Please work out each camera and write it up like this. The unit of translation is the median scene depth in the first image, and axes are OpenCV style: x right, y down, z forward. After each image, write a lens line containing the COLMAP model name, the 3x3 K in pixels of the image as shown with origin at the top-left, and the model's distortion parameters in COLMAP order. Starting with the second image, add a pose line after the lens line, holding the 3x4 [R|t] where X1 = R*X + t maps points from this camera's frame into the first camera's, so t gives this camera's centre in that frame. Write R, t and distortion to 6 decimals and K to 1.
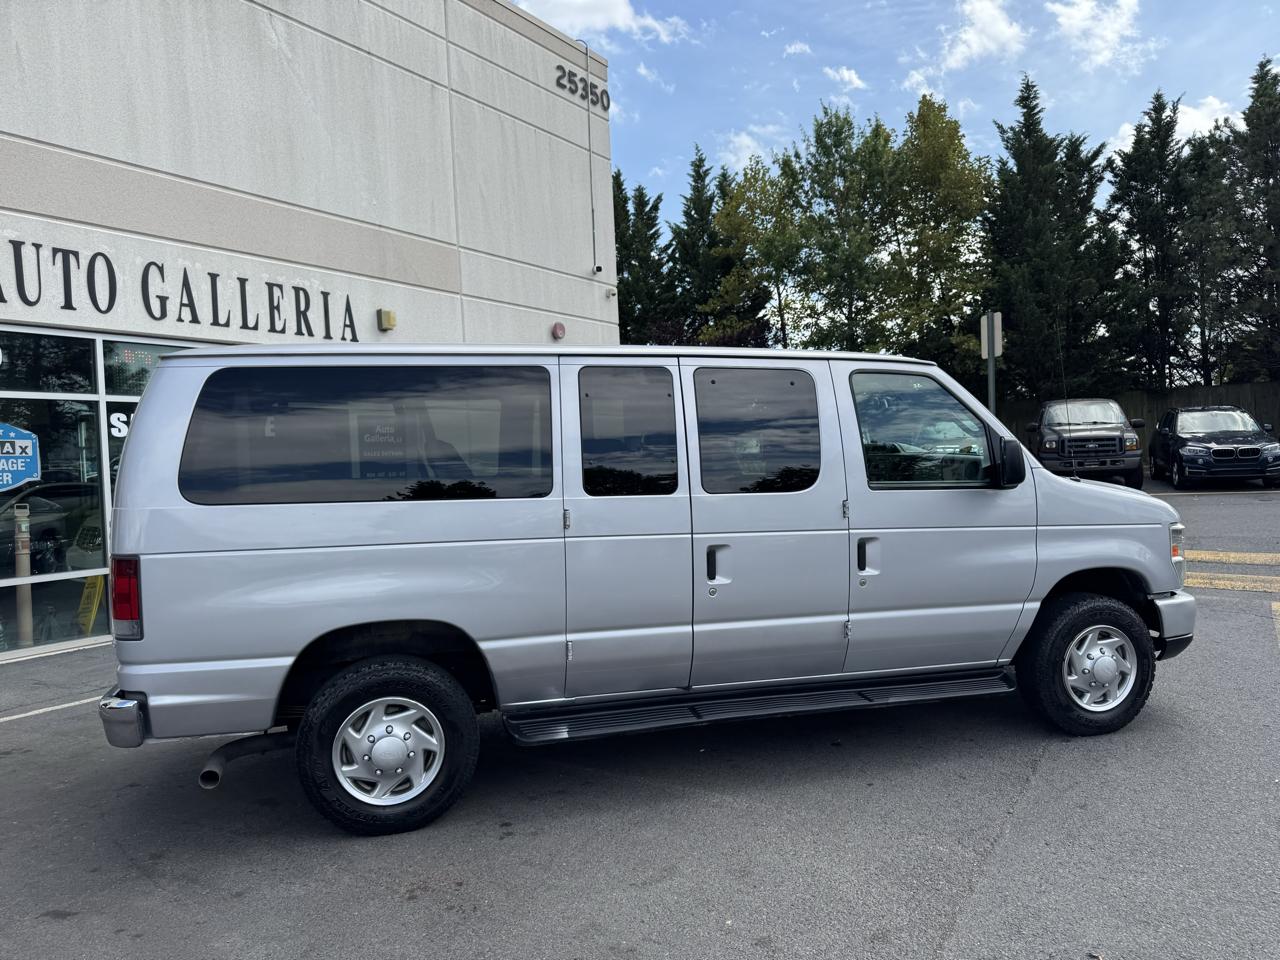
lens RADIAL K [[907.7, 0, 648.8], [0, 907.7, 483.8], [0, 0, 1]] dist [0.018943, -0.022448]
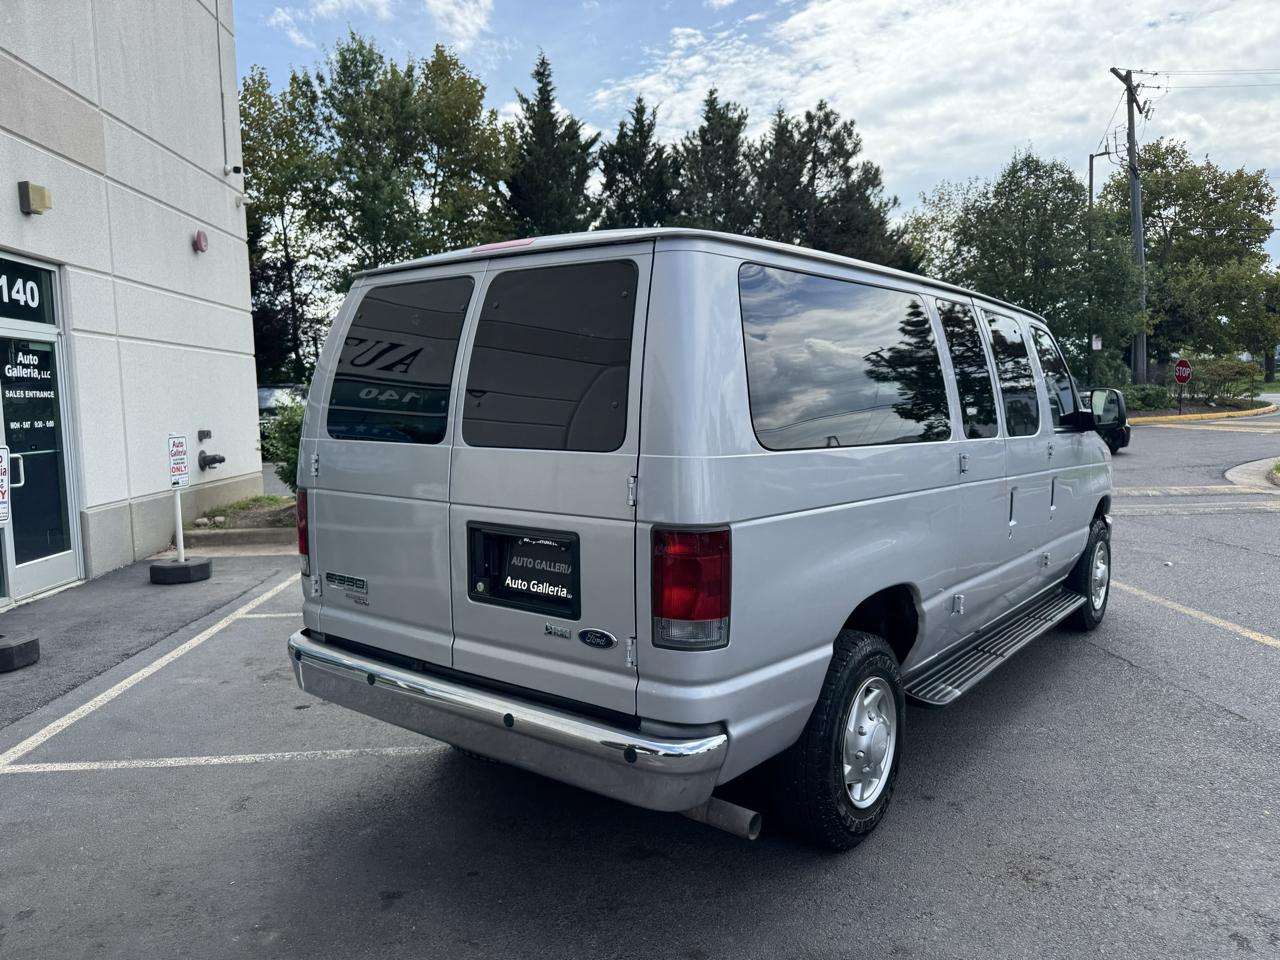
lens RADIAL K [[907.7, 0, 652.4], [0, 907.7, 484.5], [0, 0, 1]] dist [0.018943, -0.022448]
pose [[0.798521, -0.033766, 0.601020, -0.376056], [0.006175, 0.998832, 0.047912, 0.005424], [-0.601936, -0.034548, 0.797797, 0.182251]]
